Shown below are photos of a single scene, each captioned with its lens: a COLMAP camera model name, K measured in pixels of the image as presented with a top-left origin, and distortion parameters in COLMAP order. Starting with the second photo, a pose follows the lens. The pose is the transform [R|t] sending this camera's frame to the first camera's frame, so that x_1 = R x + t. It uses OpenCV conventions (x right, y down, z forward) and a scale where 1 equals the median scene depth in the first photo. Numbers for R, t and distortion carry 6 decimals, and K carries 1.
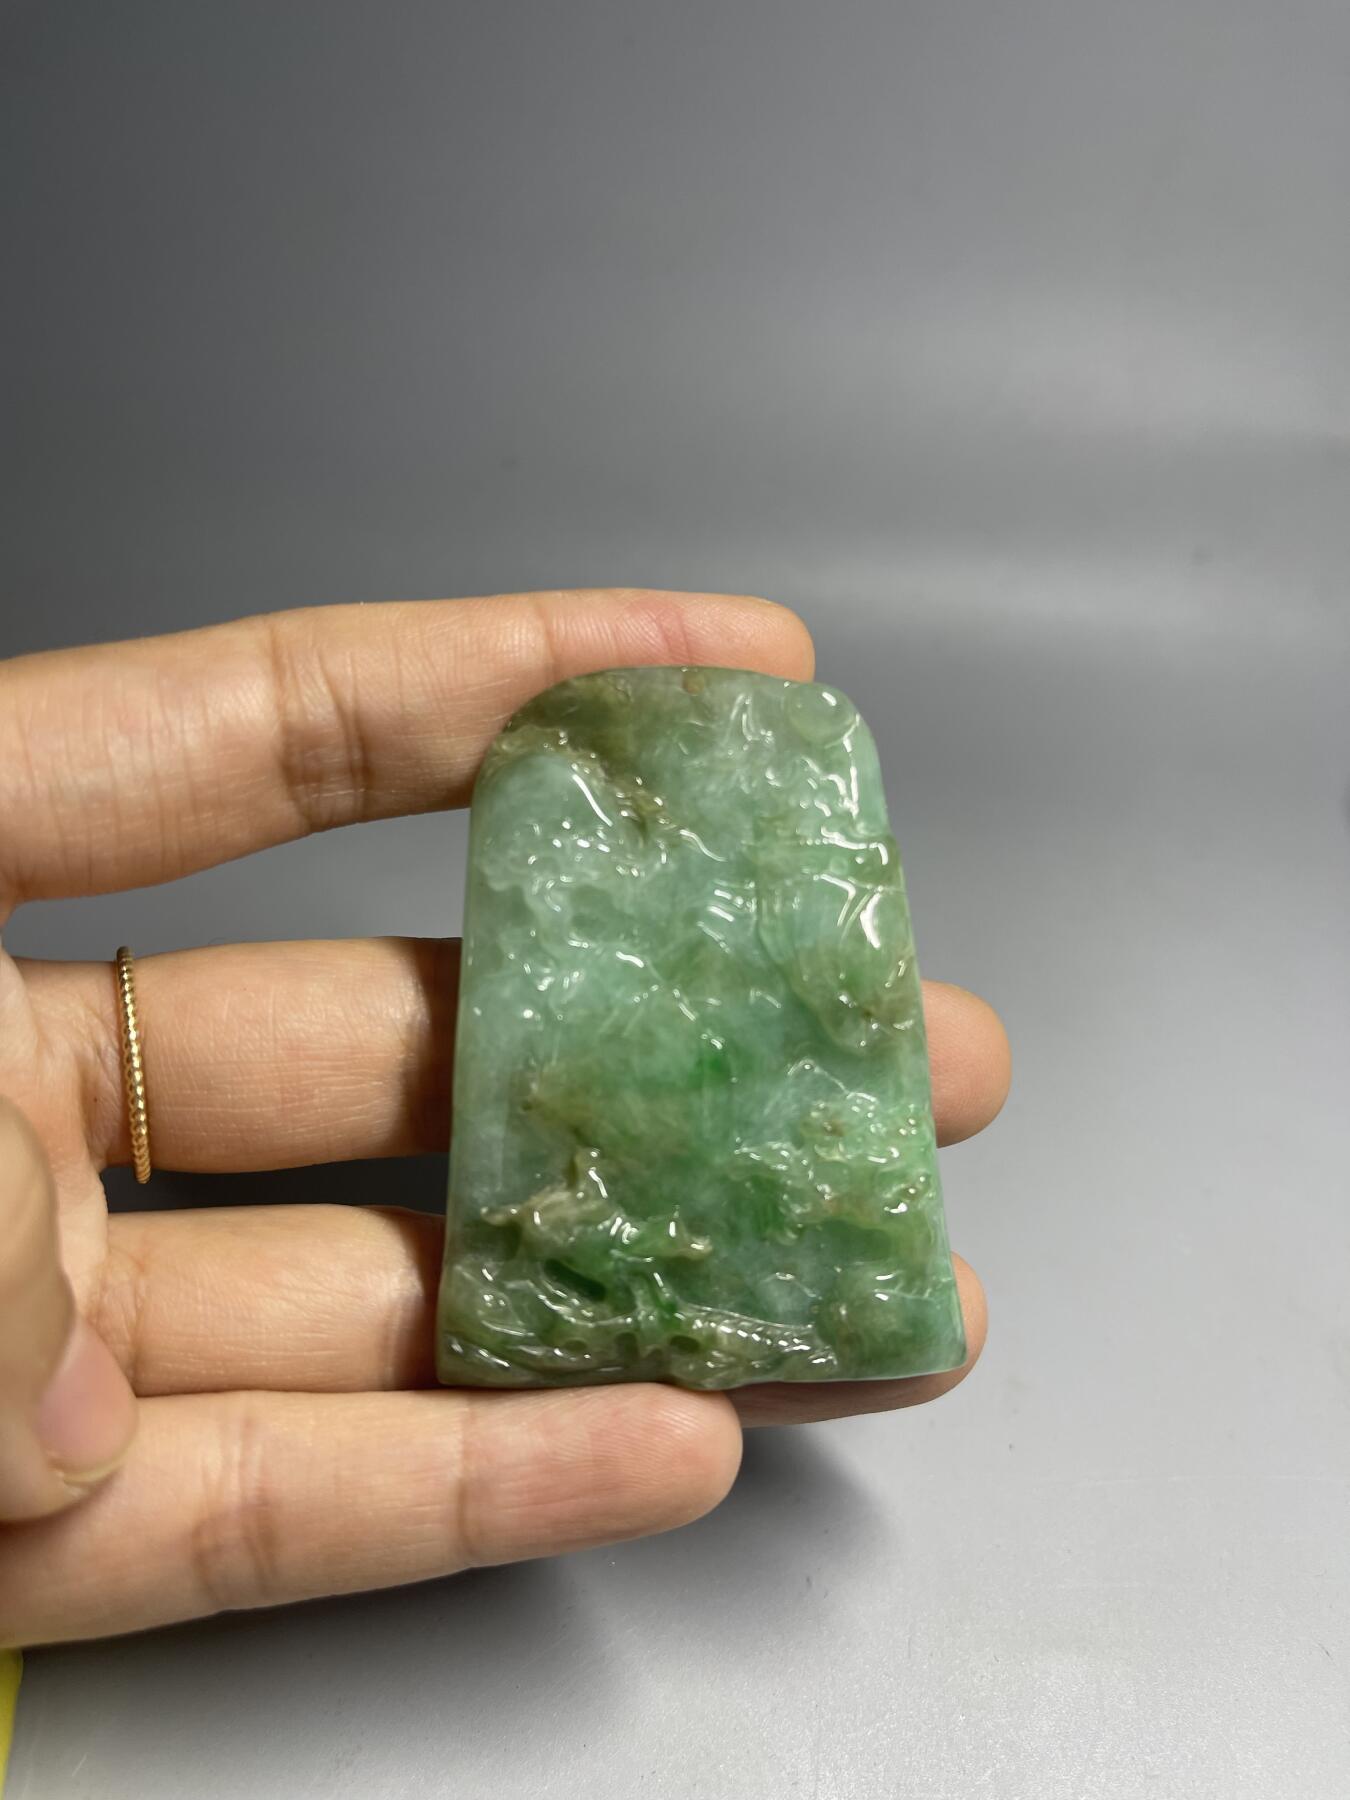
lens RADIAL K [[1411.6, 0, 675.0], [0, 1411.6, 900.0], [0, 0, 1]] dist [-0.002521, -0.001153]
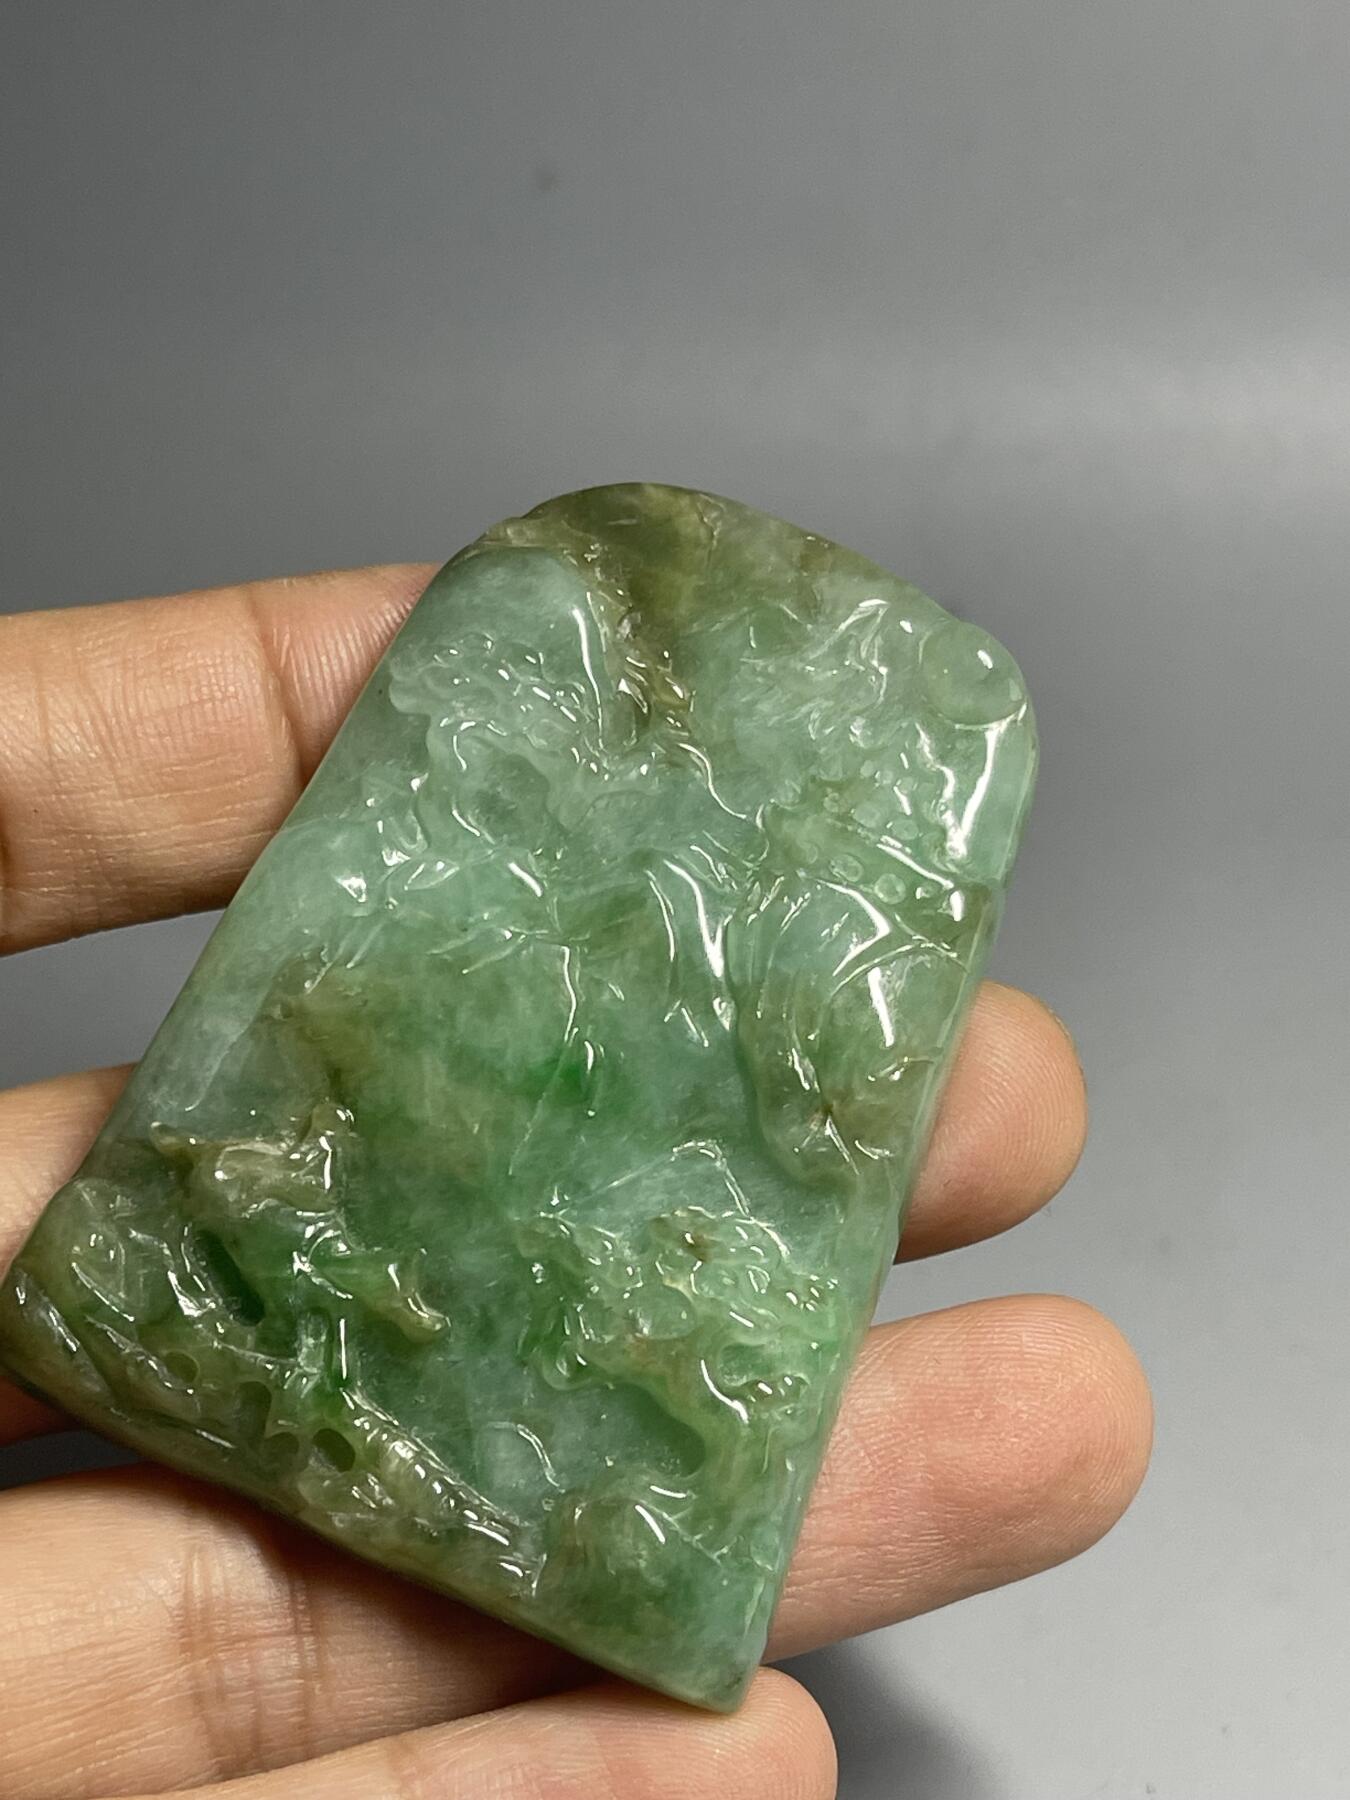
lens RADIAL K [[3376.1, 0, 675.0], [0, 3376.1, 900.0], [0, 0, 1]] dist [0.032013, -0.204045]
pose [[0.895711, 0.404763, -0.184035, 0.318091], [-0.431601, 0.890969, -0.141052, 0.240825], [0.106877, 0.205772, 0.972746, -0.498862]]
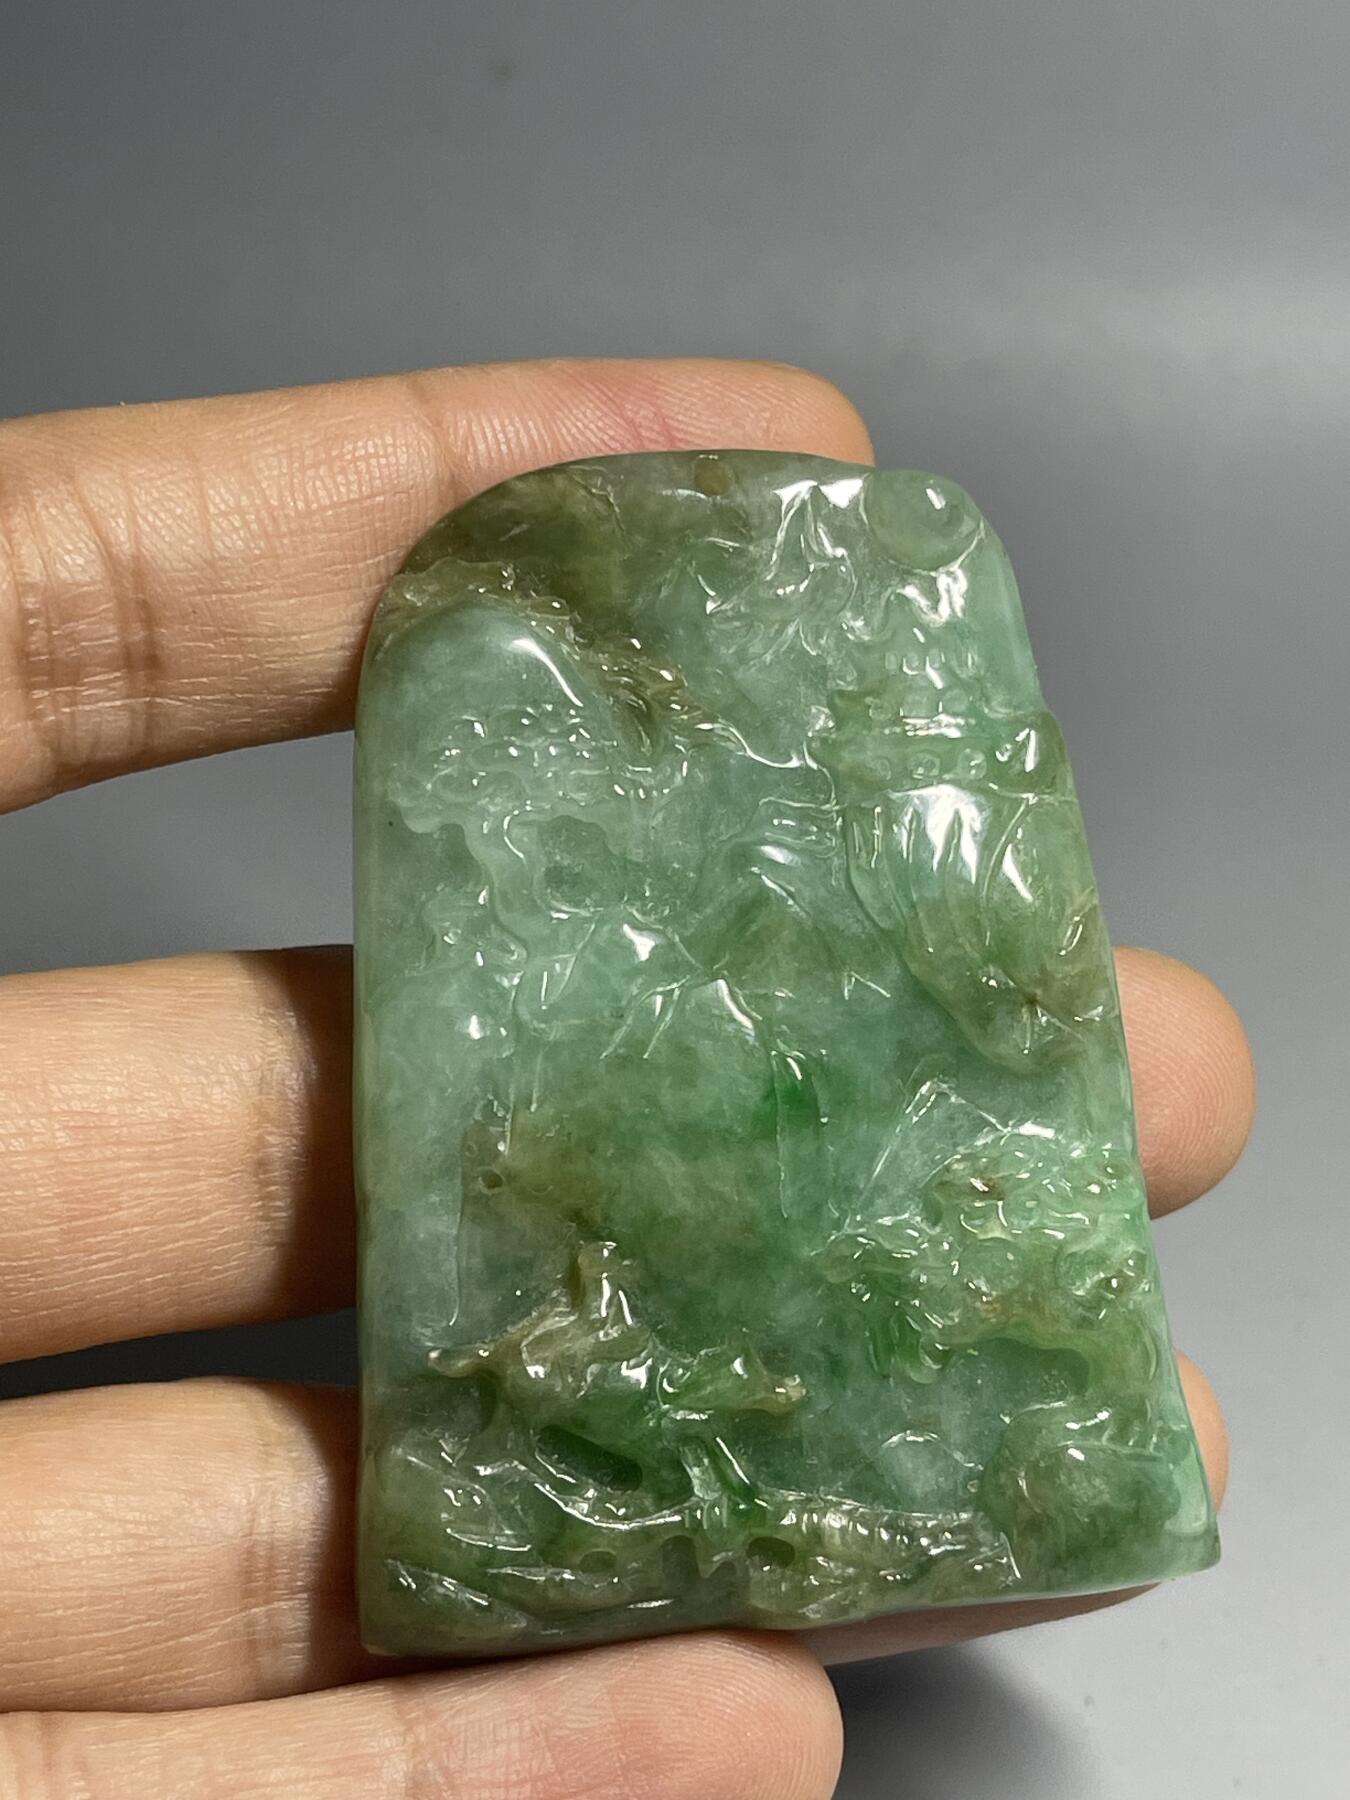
lens RADIAL K [[3376.1, 0, 675.0], [0, 3376.1, 900.0], [0, 0, 1]] dist [0.032013, -0.204045]
pose [[0.993957, -0.052532, 0.096381, -0.159882], [0.053847, 0.998488, -0.011094, 0.044673], [-0.095653, 0.016216, 0.995283, -0.461942]]
